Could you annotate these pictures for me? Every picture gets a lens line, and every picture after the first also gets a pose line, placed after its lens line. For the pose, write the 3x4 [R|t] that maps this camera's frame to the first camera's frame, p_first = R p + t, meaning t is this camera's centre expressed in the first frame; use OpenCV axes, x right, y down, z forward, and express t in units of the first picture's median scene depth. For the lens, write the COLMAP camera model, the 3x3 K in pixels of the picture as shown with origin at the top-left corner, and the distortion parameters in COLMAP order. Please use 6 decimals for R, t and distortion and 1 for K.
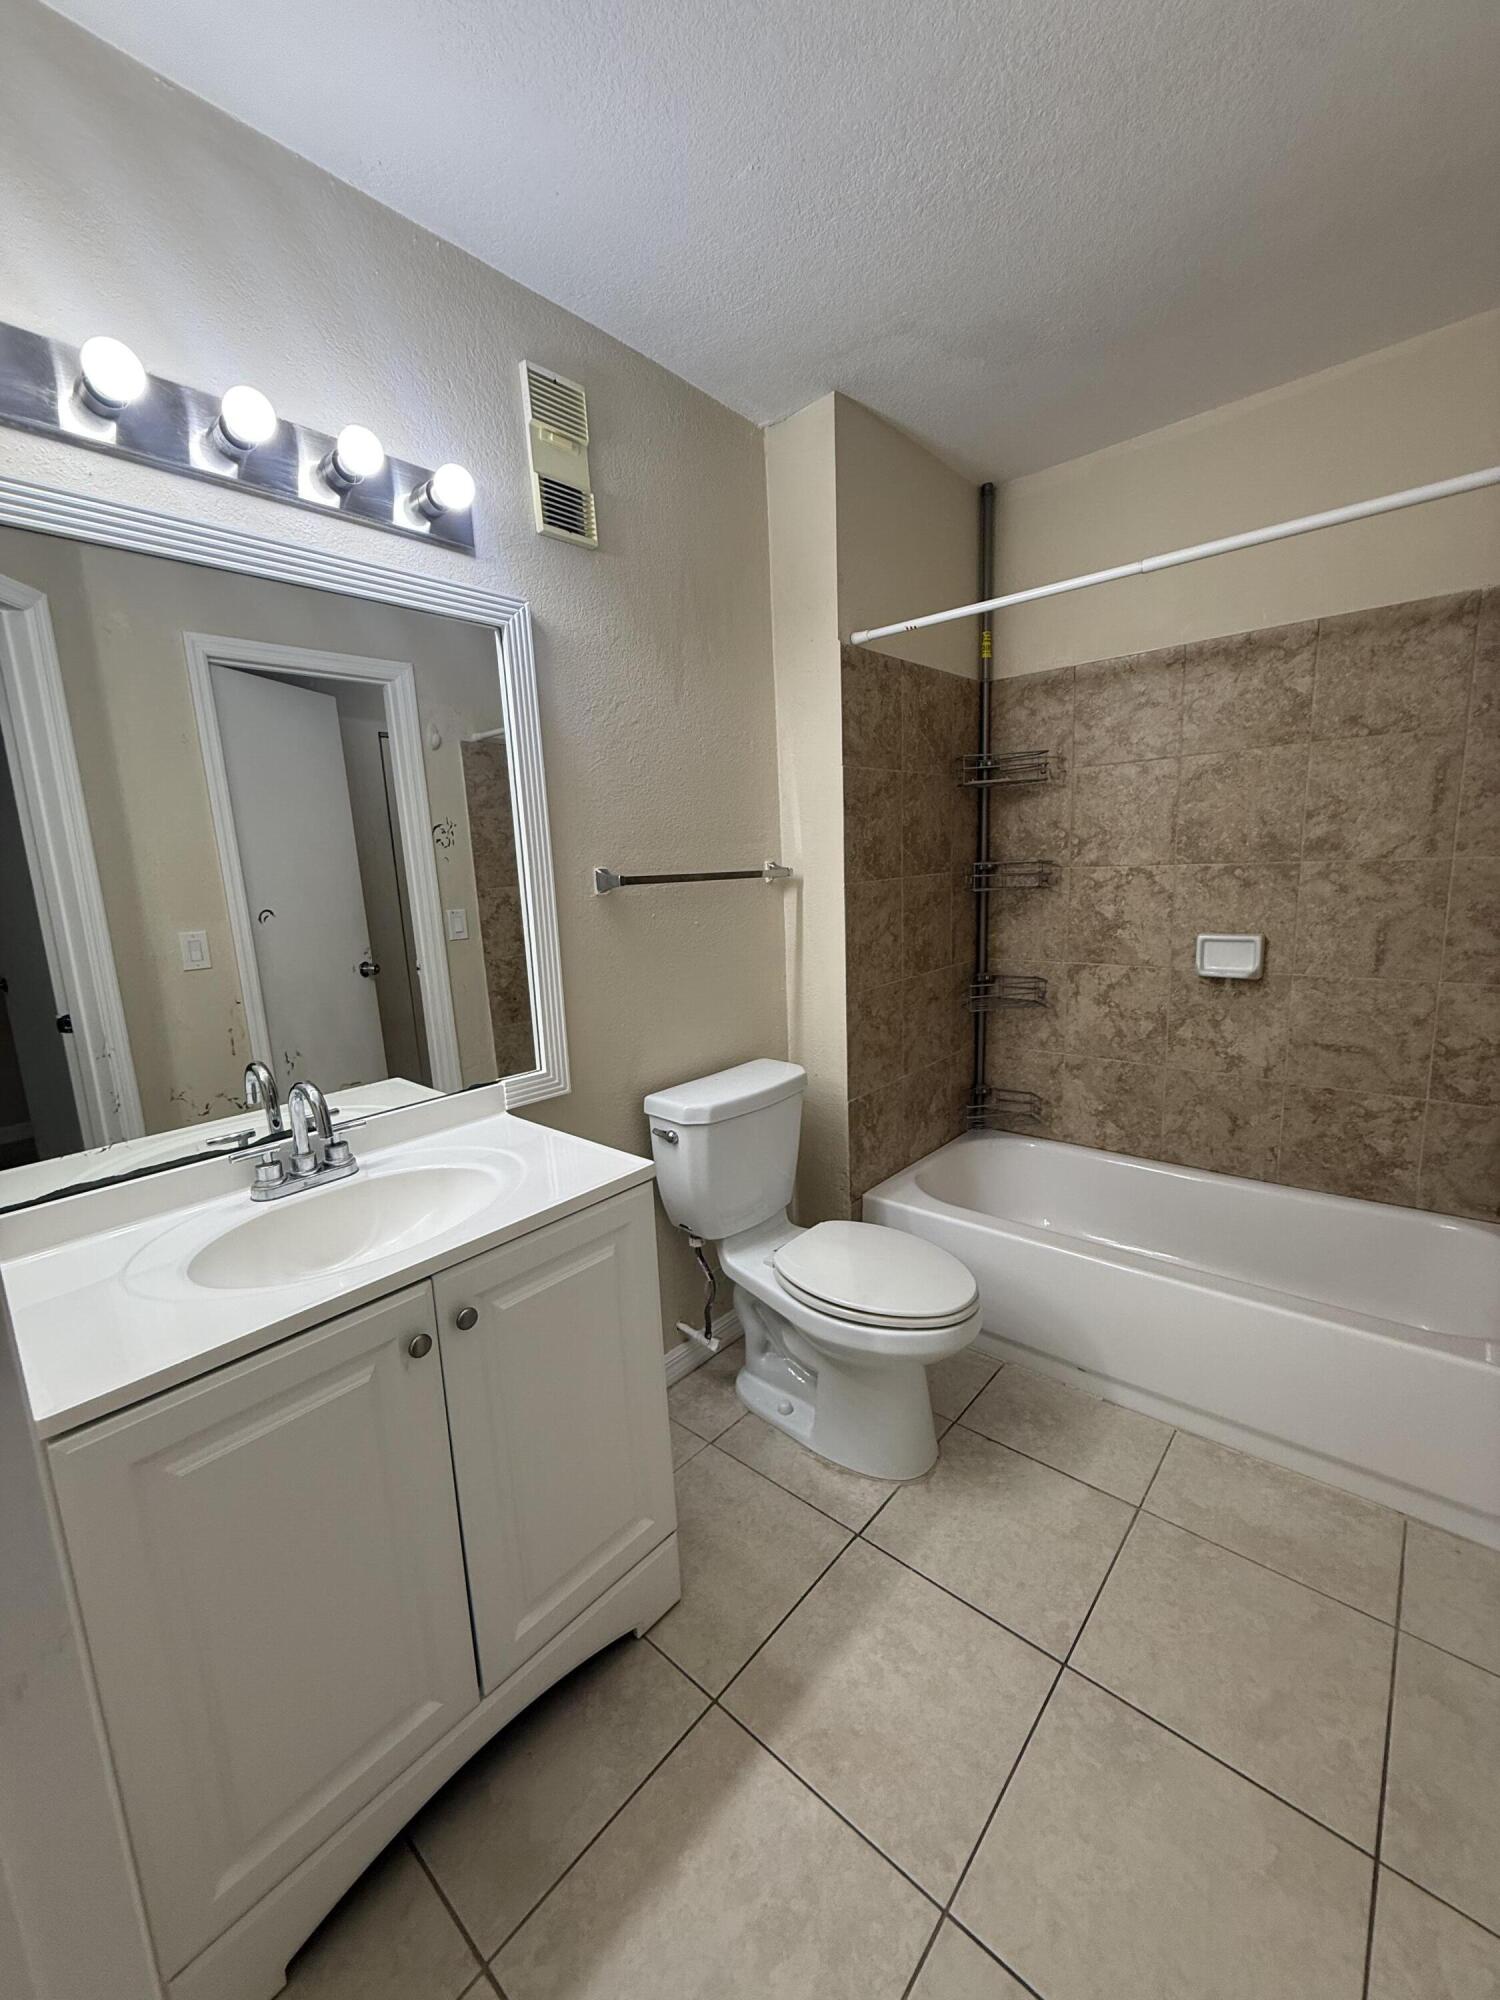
lens RADIAL K [[798.3, 0, 752.7], [0, 798.3, 999.7], [0, 0, 1]] dist [0.004062, 0.000110]
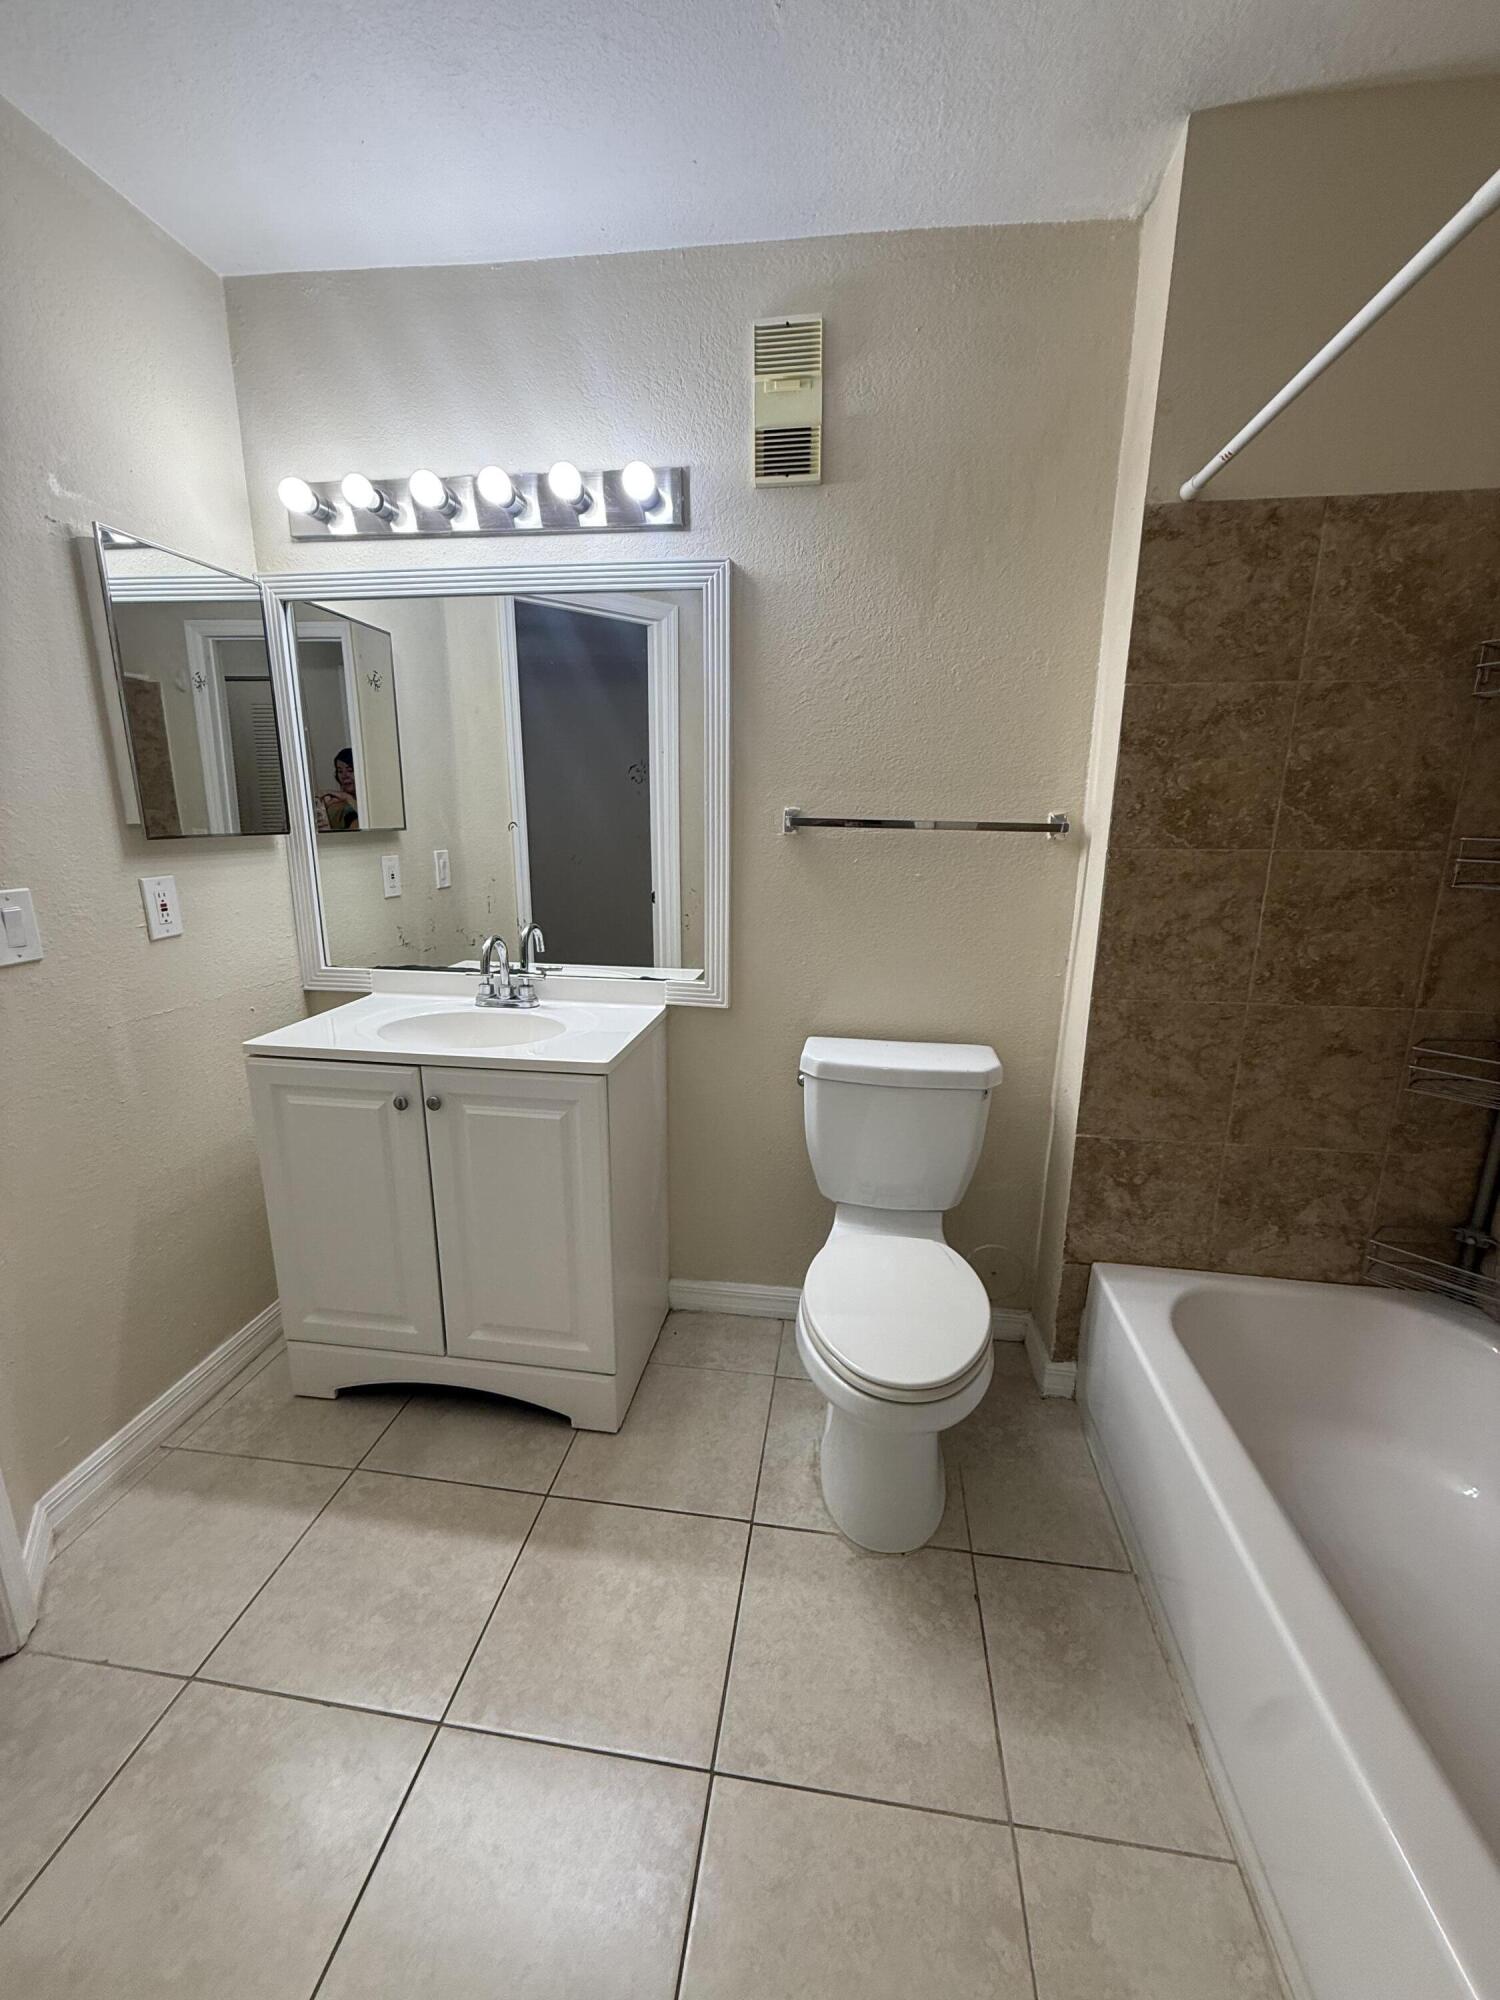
lens RADIAL K [[798.3, 0, 752.1], [0, 798.3, 1000.3], [0, 0, 1]] dist [0.004062, 0.000110]
pose [[0.546710, 0.241235, -0.801819, 0.647023], [-0.182388, 0.968915, 0.167148, -0.083345], [0.817217, 0.054860, 0.573713, 0.361200]]
